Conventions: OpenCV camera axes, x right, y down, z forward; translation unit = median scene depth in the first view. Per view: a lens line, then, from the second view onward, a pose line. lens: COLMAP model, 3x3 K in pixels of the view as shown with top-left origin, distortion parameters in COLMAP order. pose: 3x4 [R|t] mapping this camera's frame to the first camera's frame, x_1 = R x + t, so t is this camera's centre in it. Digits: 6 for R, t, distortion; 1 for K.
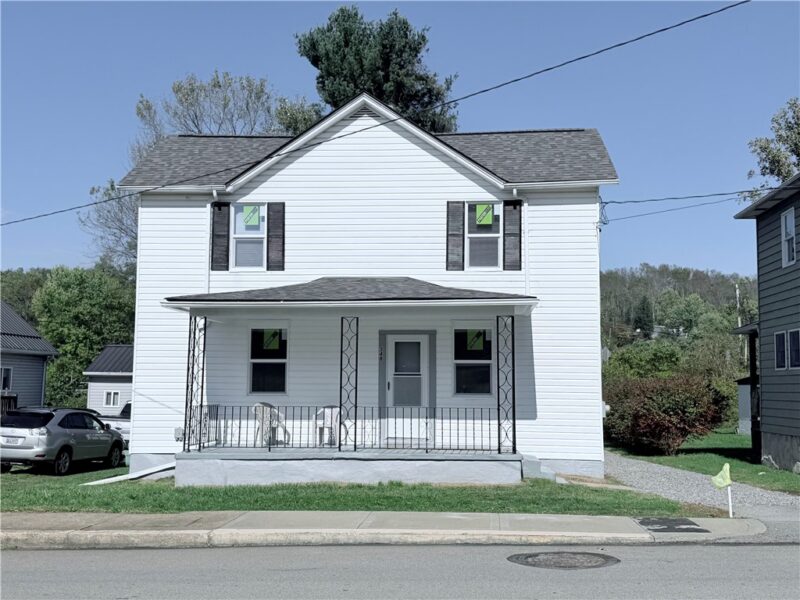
lens RADIAL K [[867.7, 0, 400.0], [0, 867.7, 300.0], [0, 0, 1]] dist [0.187851, 0.000253]
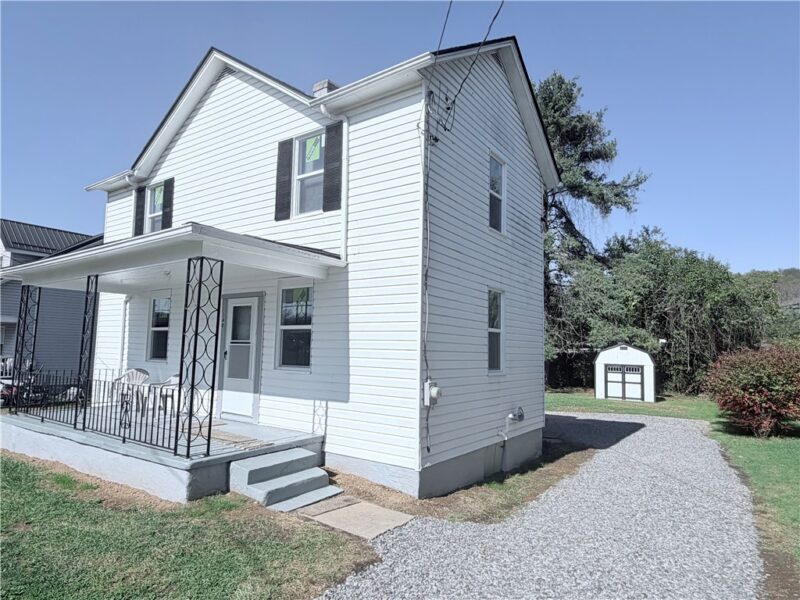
lens RADIAL K [[481.7, 0, 400.0], [0, 481.7, 300.0], [0, 0, 1]] dist [0.003192, 0.000415]
pose [[0.858564, -0.039289, -0.511200, 0.399180], [0.034963, 0.999225, -0.018077, 0.056265], [0.511514, -0.002353, 0.859272, 0.653491]]
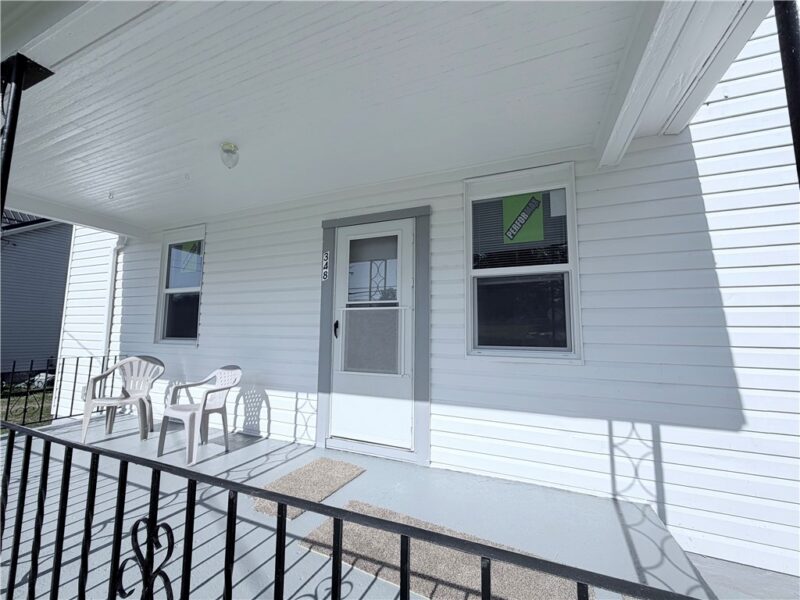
lens RADIAL K [[318.9, 0, 395.9], [0, 318.9, 300.6], [0, 0, 1]] dist [-0.000872, -0.000058]
pose [[0.949179, -0.026081, -0.313655, 0.075148], [0.024194, 0.999658, -0.009906, 0.084731], [0.313806, 0.001814, 0.949485, 0.830635]]
